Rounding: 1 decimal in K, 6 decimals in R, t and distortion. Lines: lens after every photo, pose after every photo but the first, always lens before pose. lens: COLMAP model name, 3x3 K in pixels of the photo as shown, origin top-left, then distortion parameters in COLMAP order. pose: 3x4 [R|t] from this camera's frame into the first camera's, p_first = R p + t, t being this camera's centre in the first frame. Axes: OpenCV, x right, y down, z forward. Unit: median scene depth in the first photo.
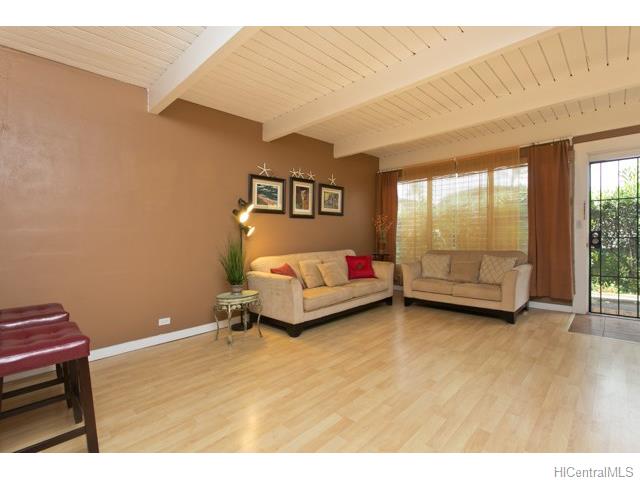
lens RADIAL K [[306.2, 0, 324.0], [0, 306.2, 231.8], [0, 0, 1]] dist [-0.003245, -0.000267]
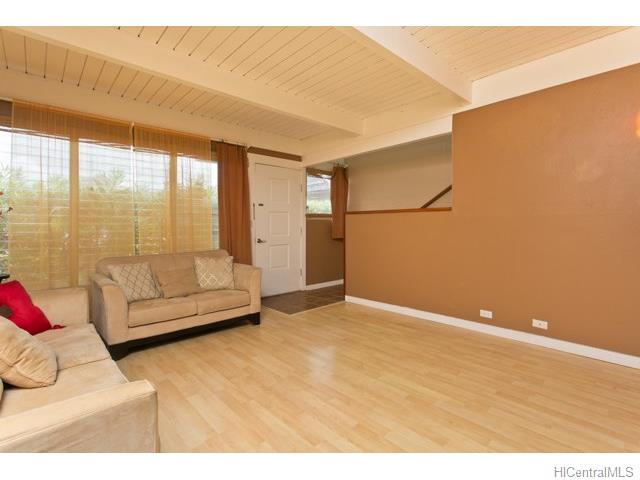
lens RADIAL K [[306.2, 0, 324.0], [0, 306.2, 231.8], [0, 0, 1]] dist [-0.003245, -0.000267]
pose [[0.061429, -0.002170, 0.998109, -0.278020], [-0.013541, 0.999904, 0.003007, 0.000304], [-0.998020, -0.013701, 0.061394, 0.599233]]
